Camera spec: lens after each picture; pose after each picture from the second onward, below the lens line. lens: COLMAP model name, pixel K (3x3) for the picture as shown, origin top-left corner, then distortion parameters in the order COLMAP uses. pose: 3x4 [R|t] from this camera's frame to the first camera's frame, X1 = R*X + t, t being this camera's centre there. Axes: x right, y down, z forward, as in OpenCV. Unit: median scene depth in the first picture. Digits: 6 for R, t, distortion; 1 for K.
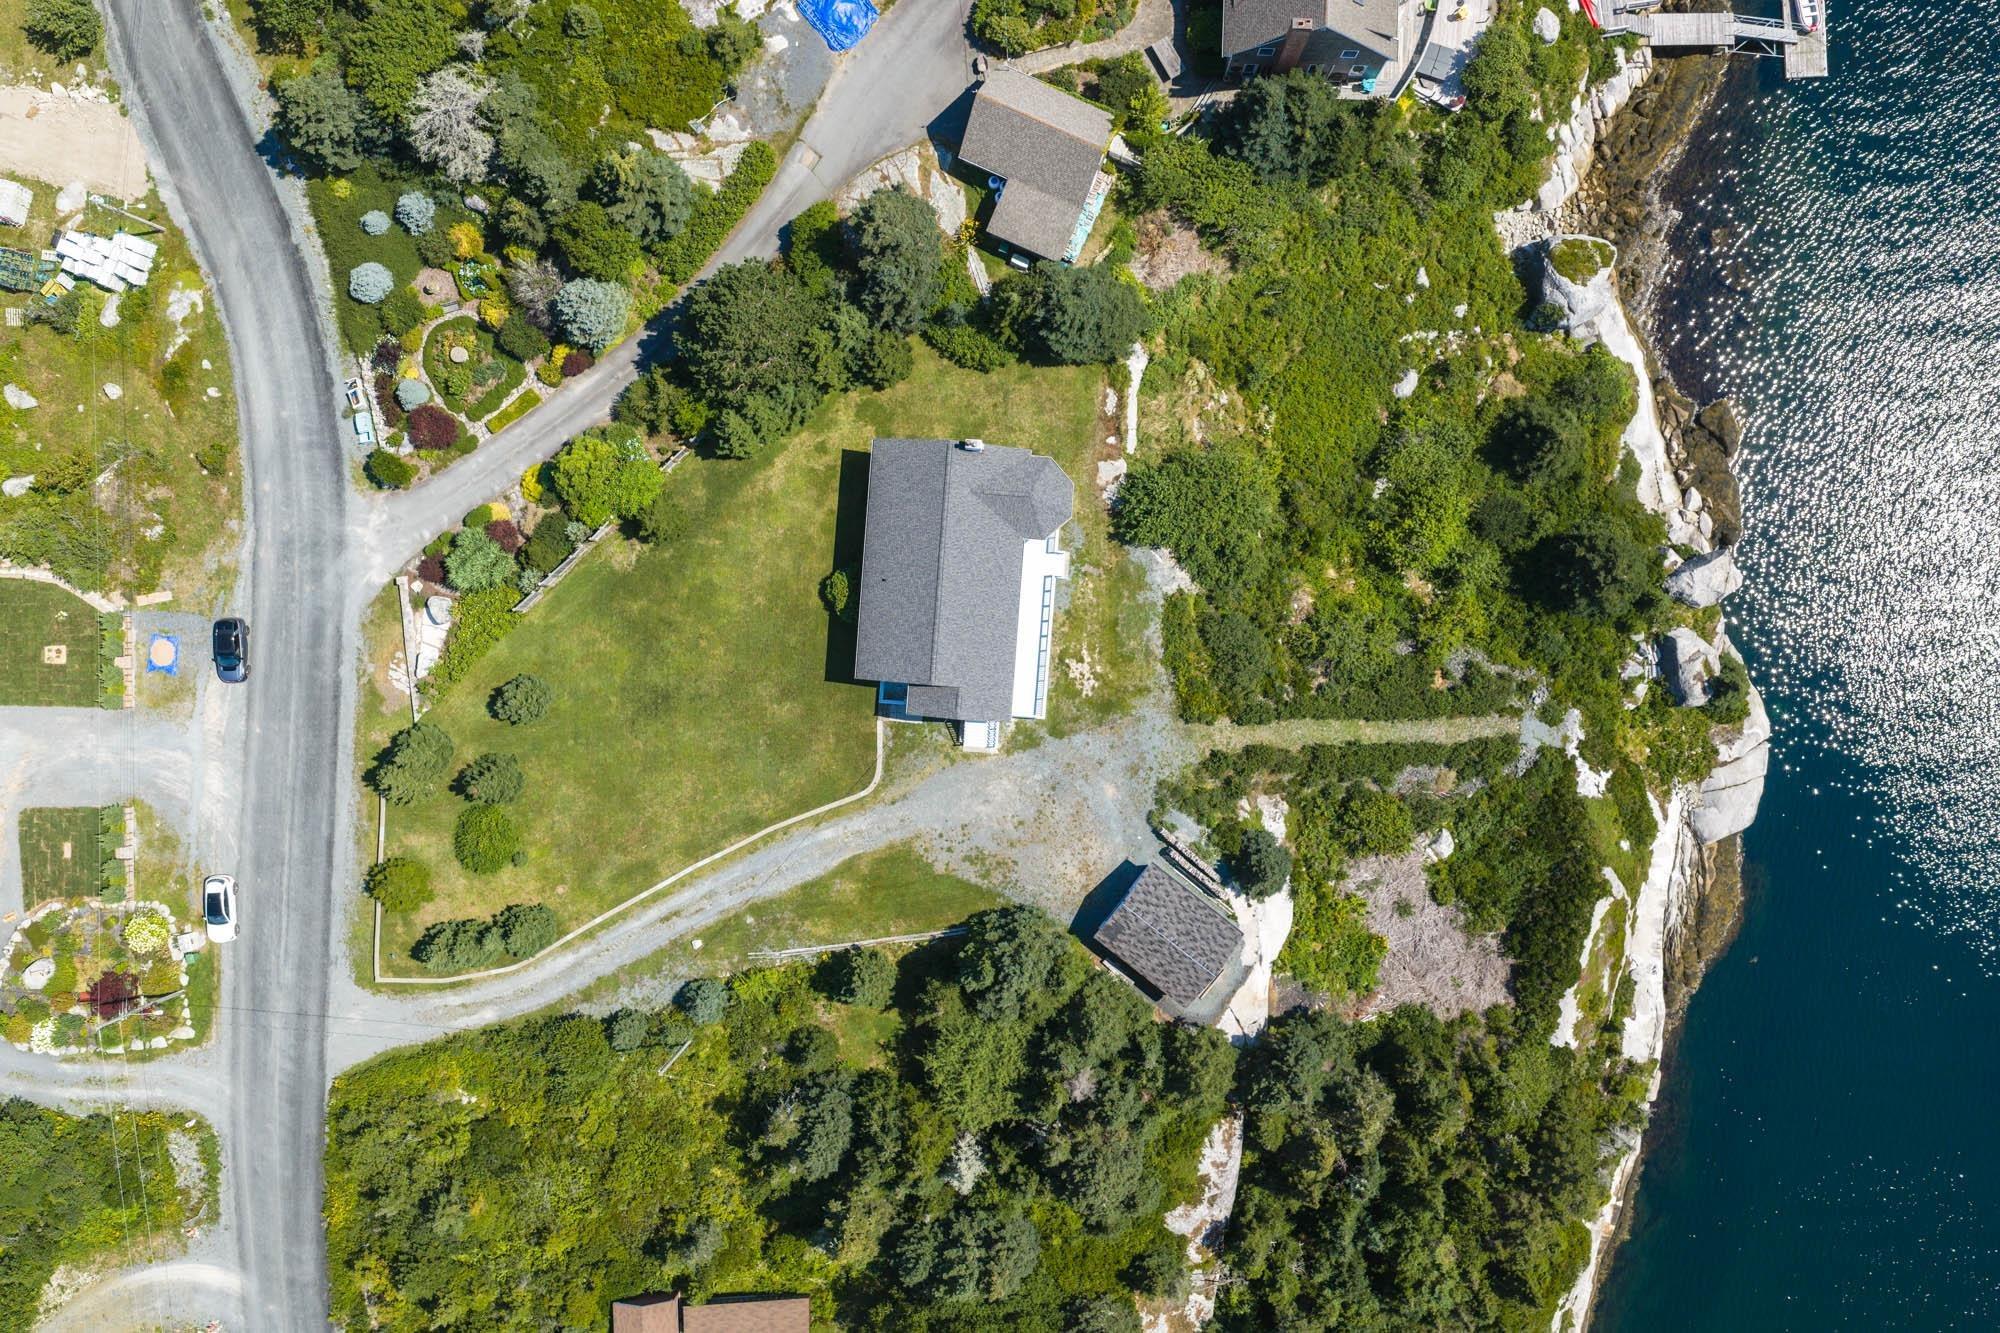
lens RADIAL K [[1663.7, 0, 1012.4], [0, 1663.7, 665.8], [0, 0, 1]] dist [0.016681, -0.020380]
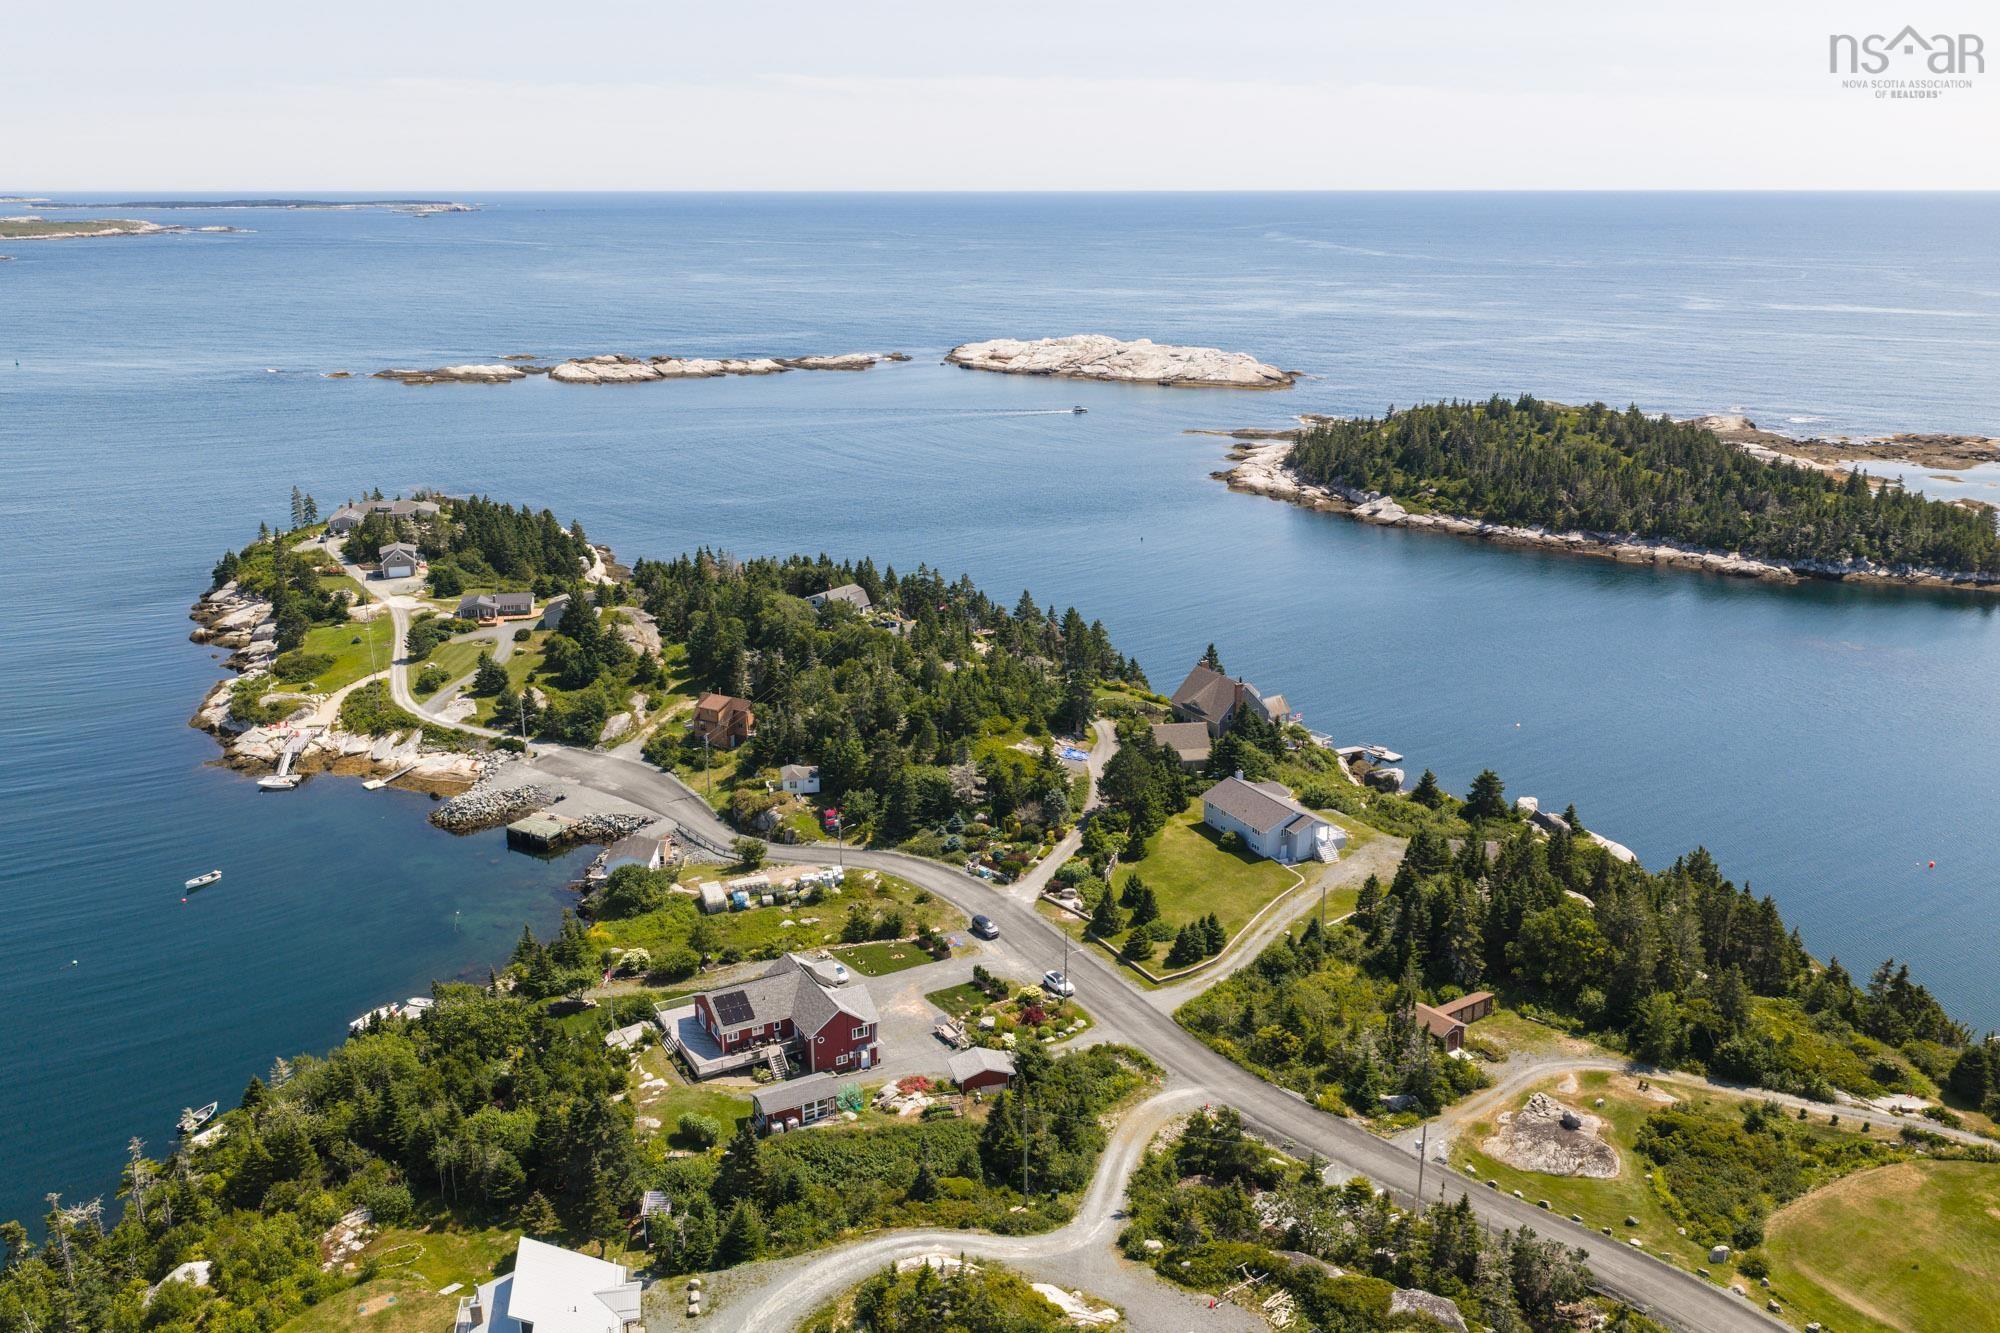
lens RADIAL K [[1662.2, 0, 1011.4], [0, 1662.2, 671.7], [0, 0, 1]] dist [0.030409, -0.054968]
pose [[0.850917, -0.146755, 0.504383, -1.311531], [0.525299, 0.237885, -0.816989, 1.415068], [-0.000088, 0.960143, 0.279511, 0.223254]]
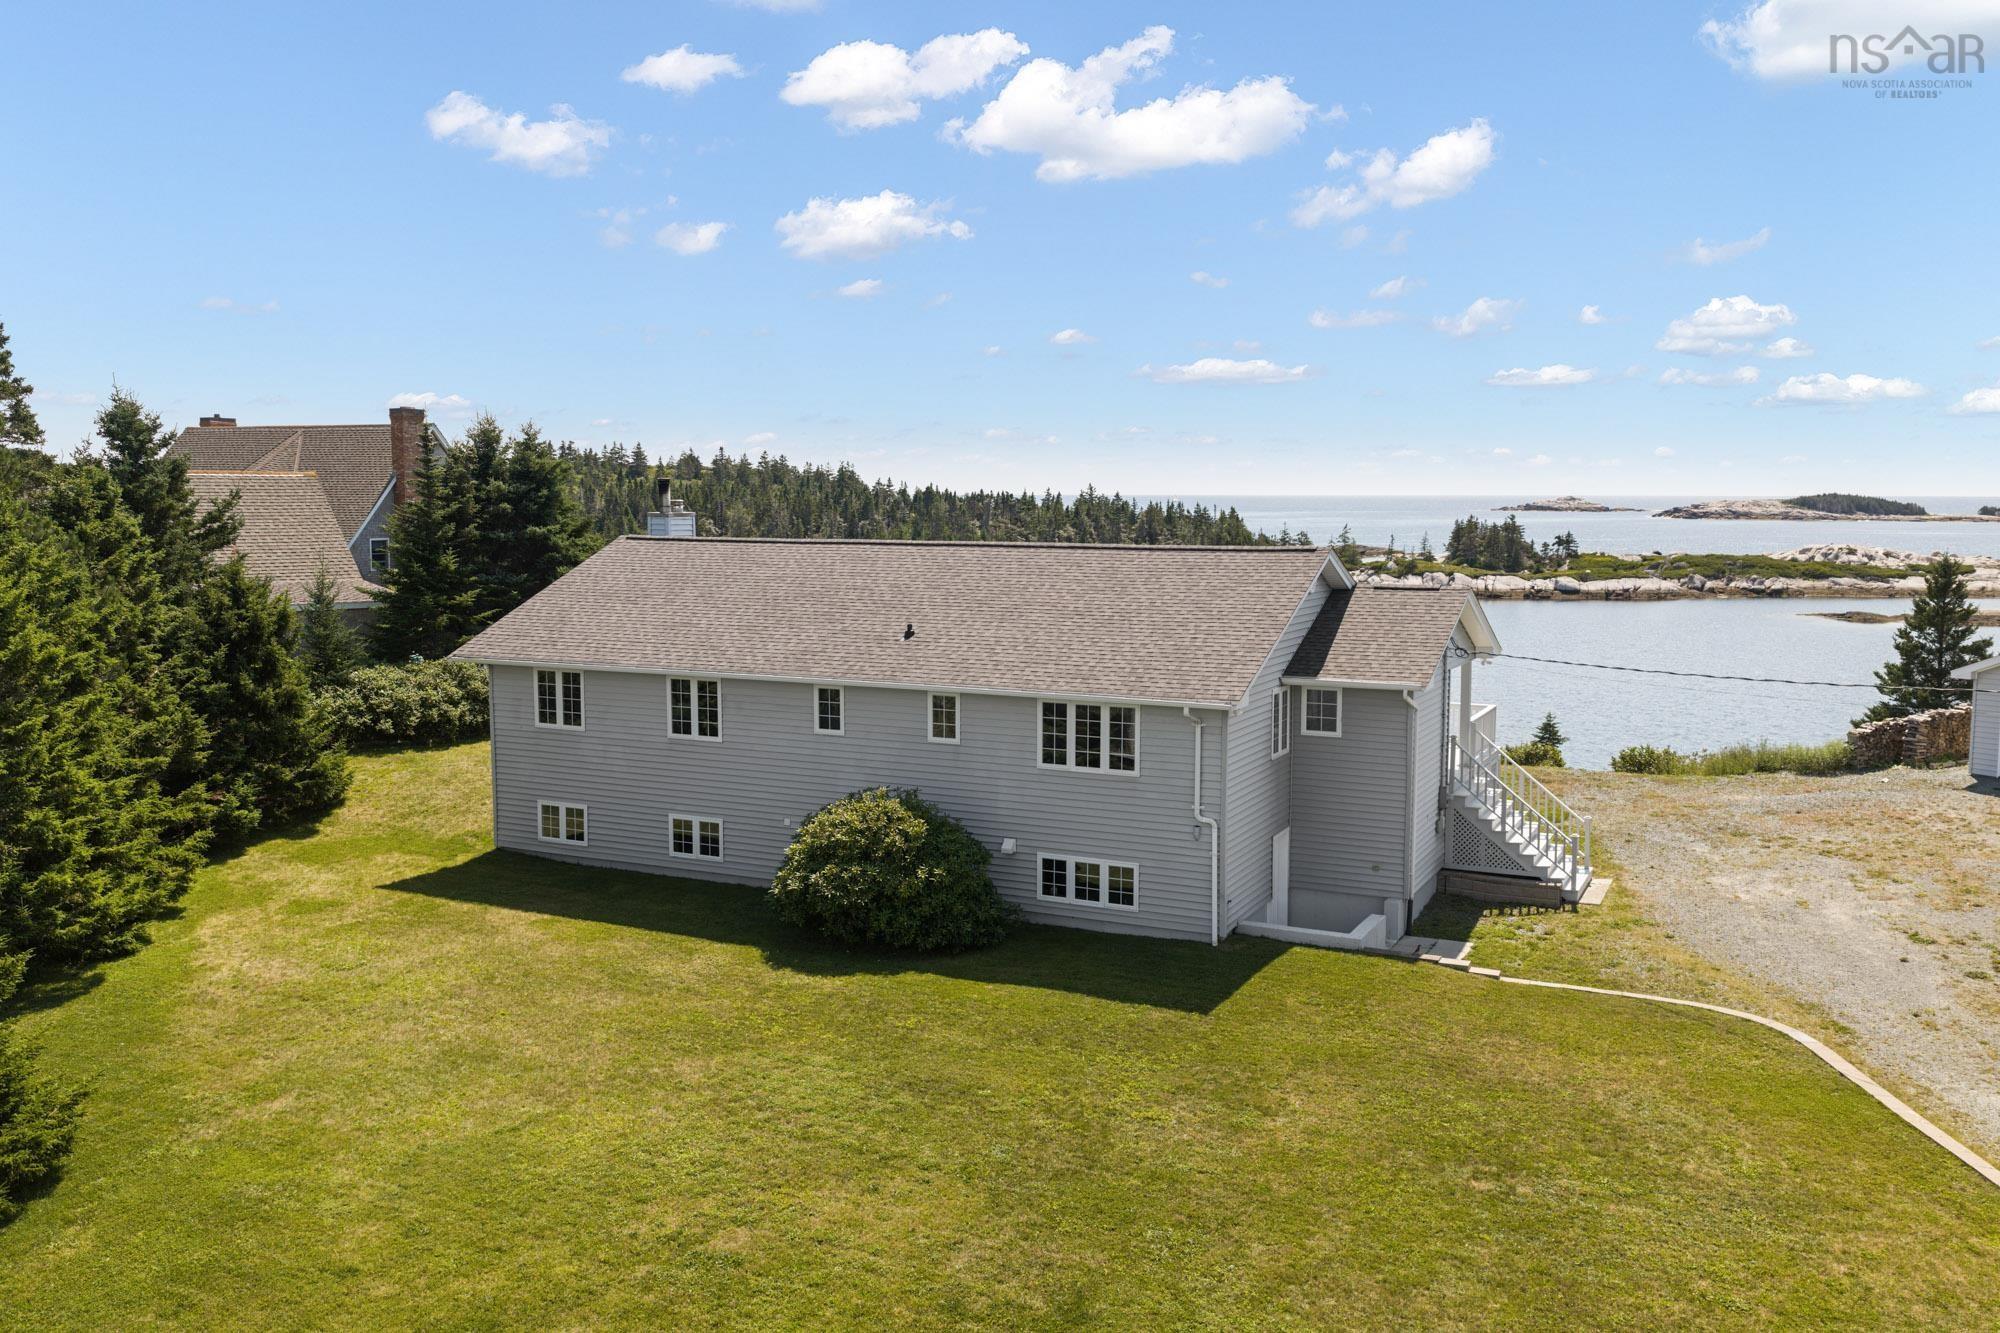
lens RADIAL K [[1662.2, 0, 1011.4], [0, 1662.2, 671.7], [0, 0, 1]] dist [0.030409, -0.054968]
pose [[0.367684, -0.097257, 0.924851, -0.303412], [0.929950, 0.039538, -0.365553, 0.059089], [-0.001014, 0.994474, 0.104981, 0.930419]]
